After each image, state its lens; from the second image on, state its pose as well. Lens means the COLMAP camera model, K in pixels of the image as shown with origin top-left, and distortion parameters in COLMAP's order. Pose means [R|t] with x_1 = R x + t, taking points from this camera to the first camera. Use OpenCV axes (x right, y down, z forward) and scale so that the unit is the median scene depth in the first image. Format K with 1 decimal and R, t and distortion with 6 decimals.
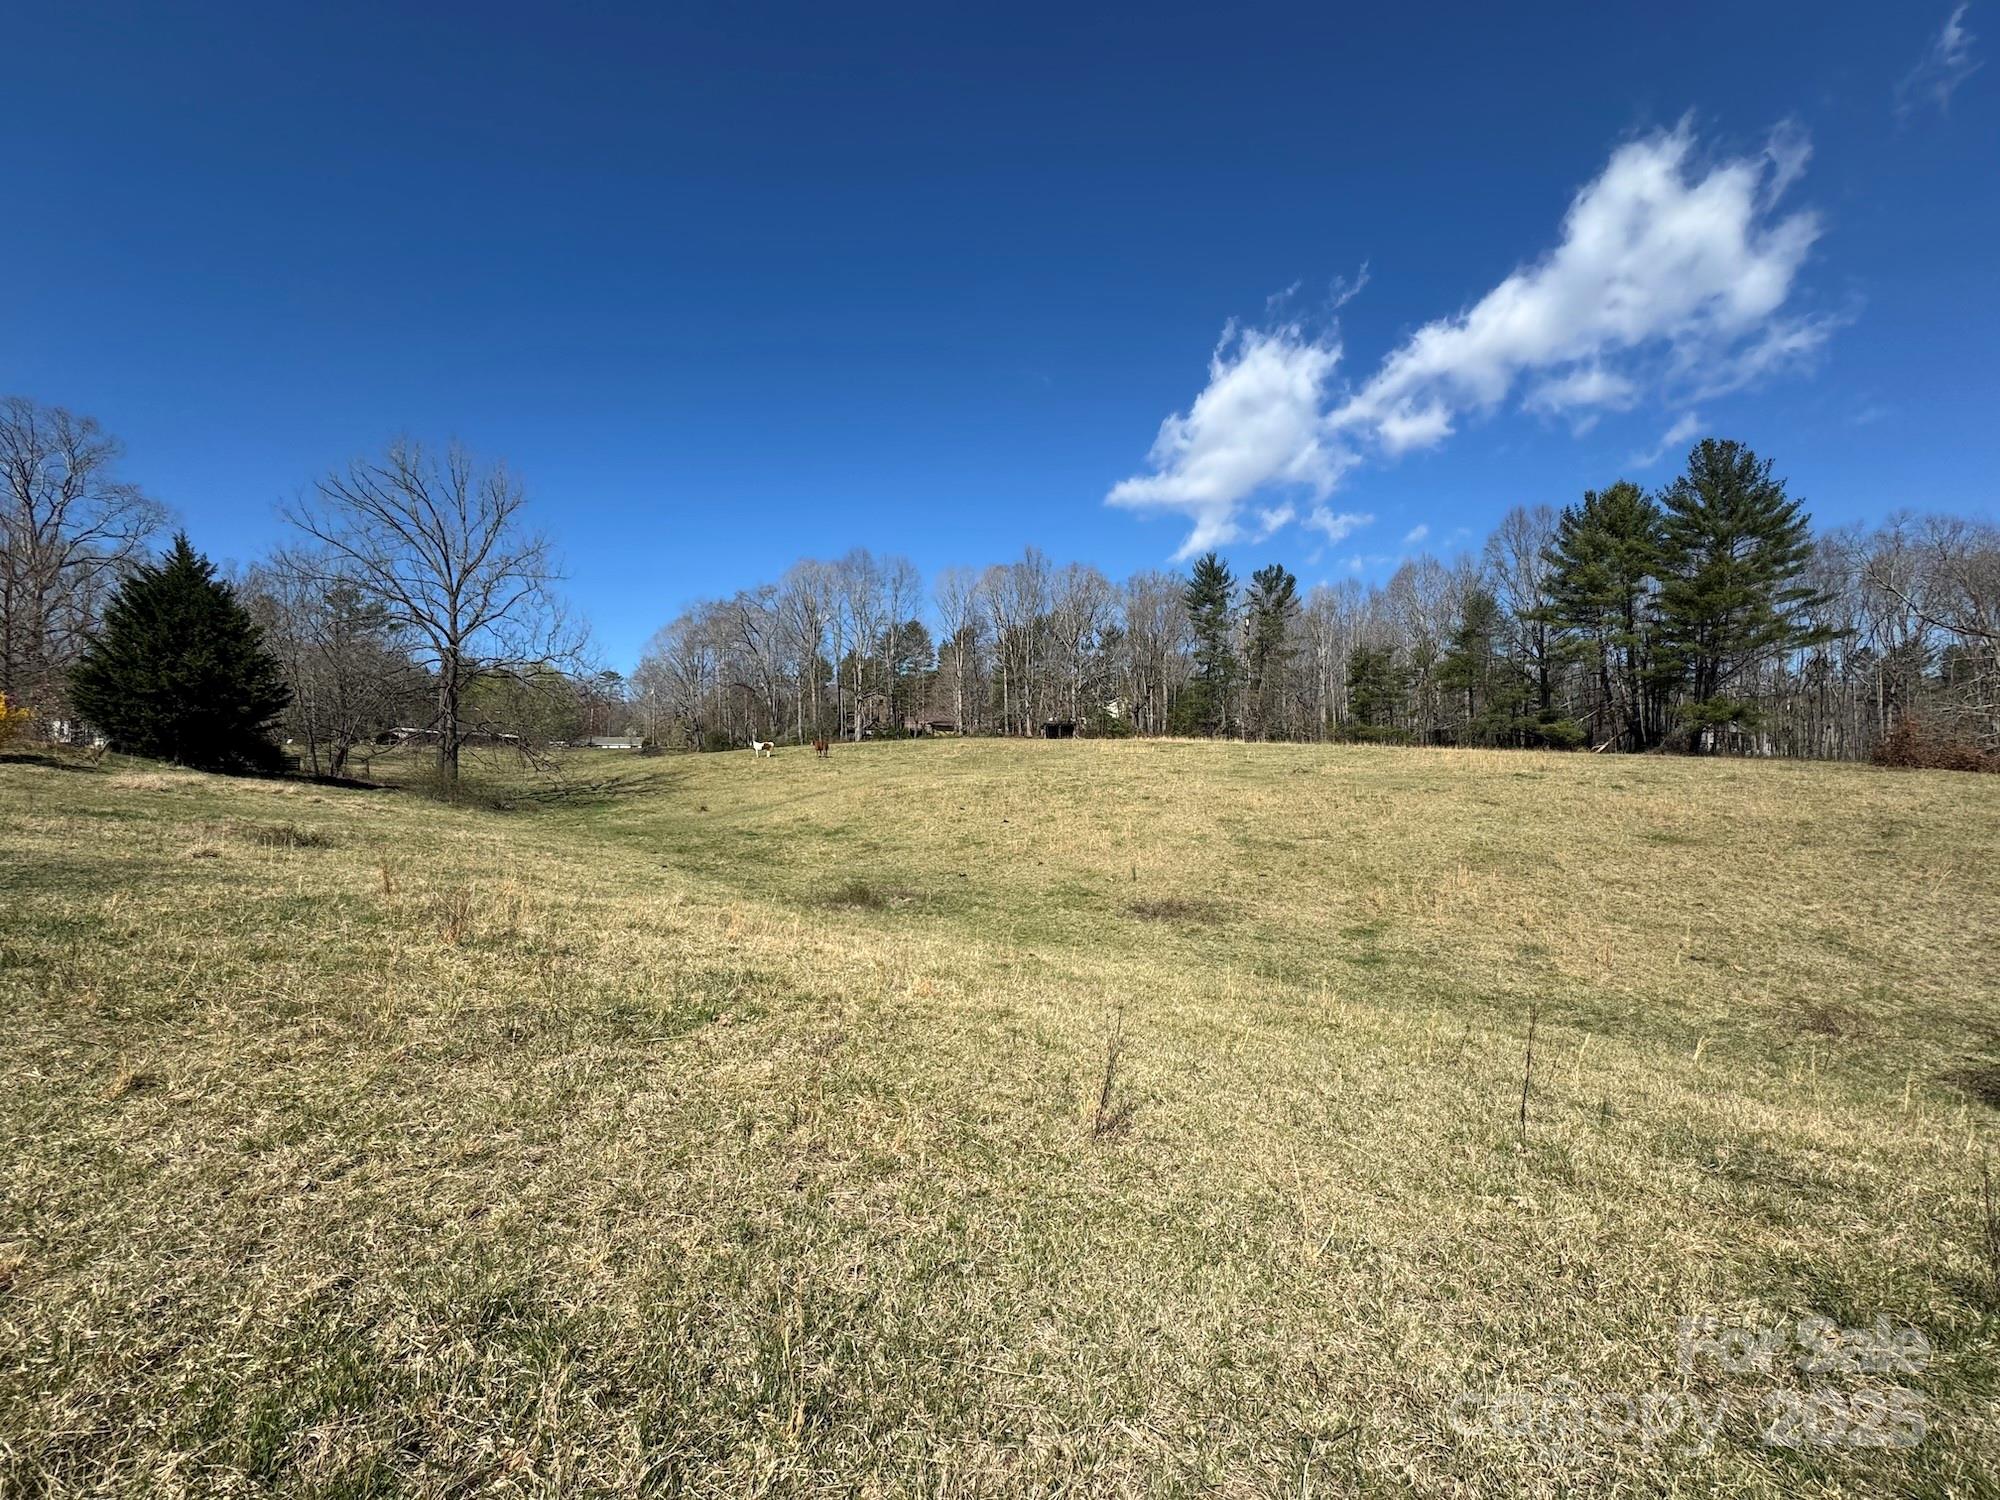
lens RADIAL K [[795.9, 0, 994.9], [0, 795.9, 747.0], [0, 0, 1]] dist [0.002047, 0.000417]
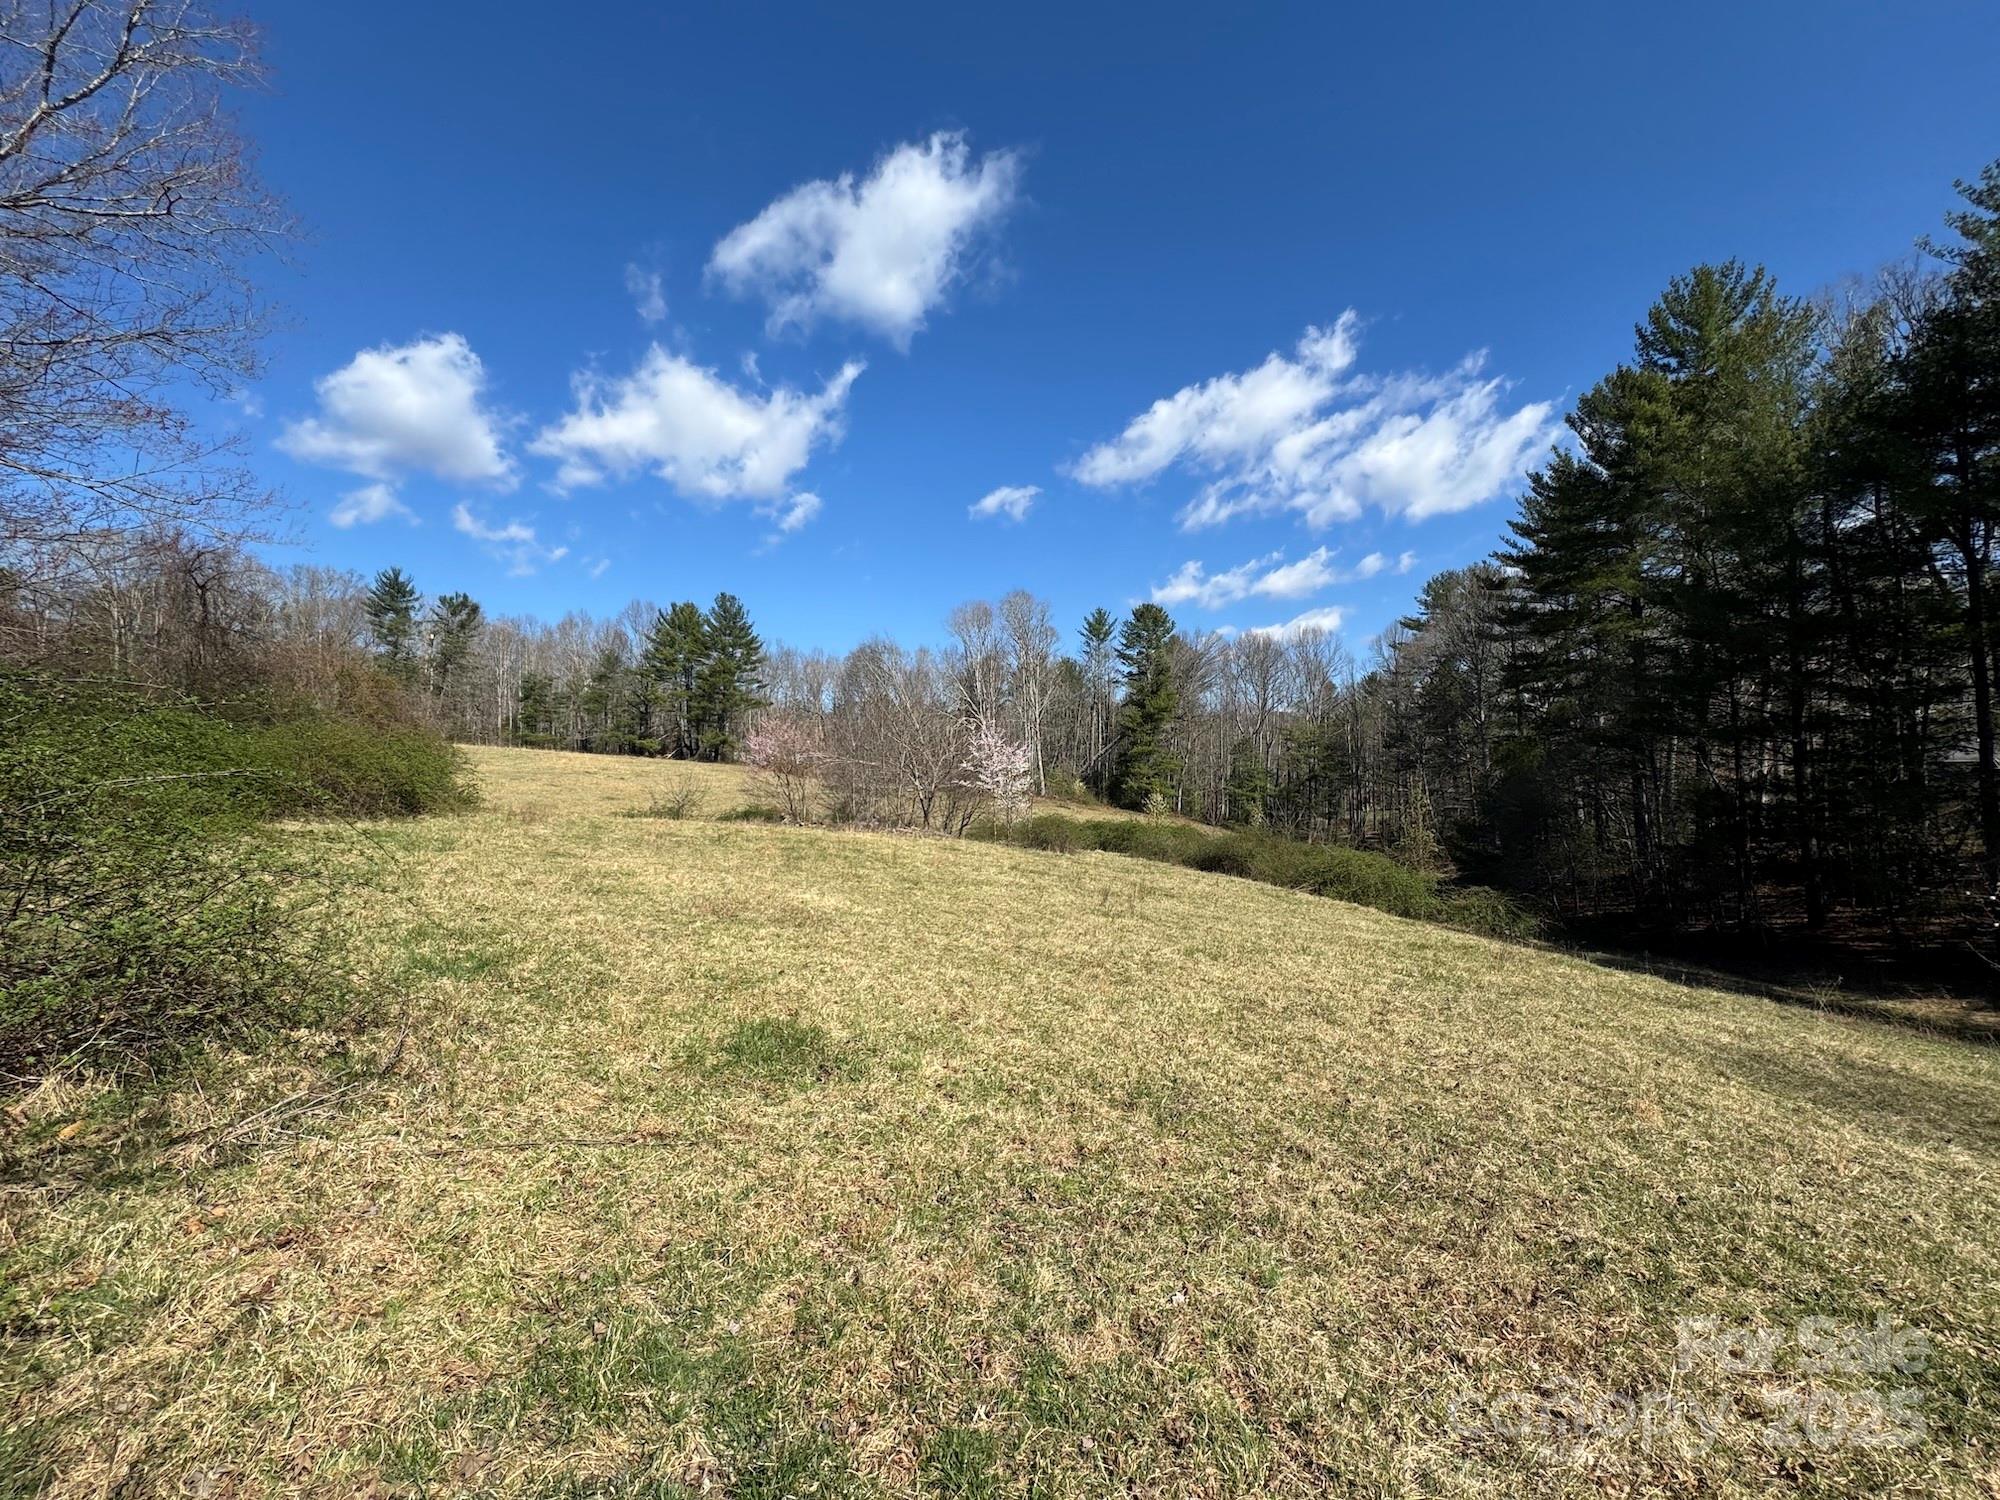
lens RADIAL K [[795.9, 0, 996.9], [0, 795.9, 741.9], [0, 0, 1]] dist [0.002047, 0.000417]
pose [[0.599222, 0.036074, 0.799770, -0.155026], [-0.040711, 0.999065, -0.014560, -0.028382], [-0.799547, -0.023835, 0.600131, -0.496142]]
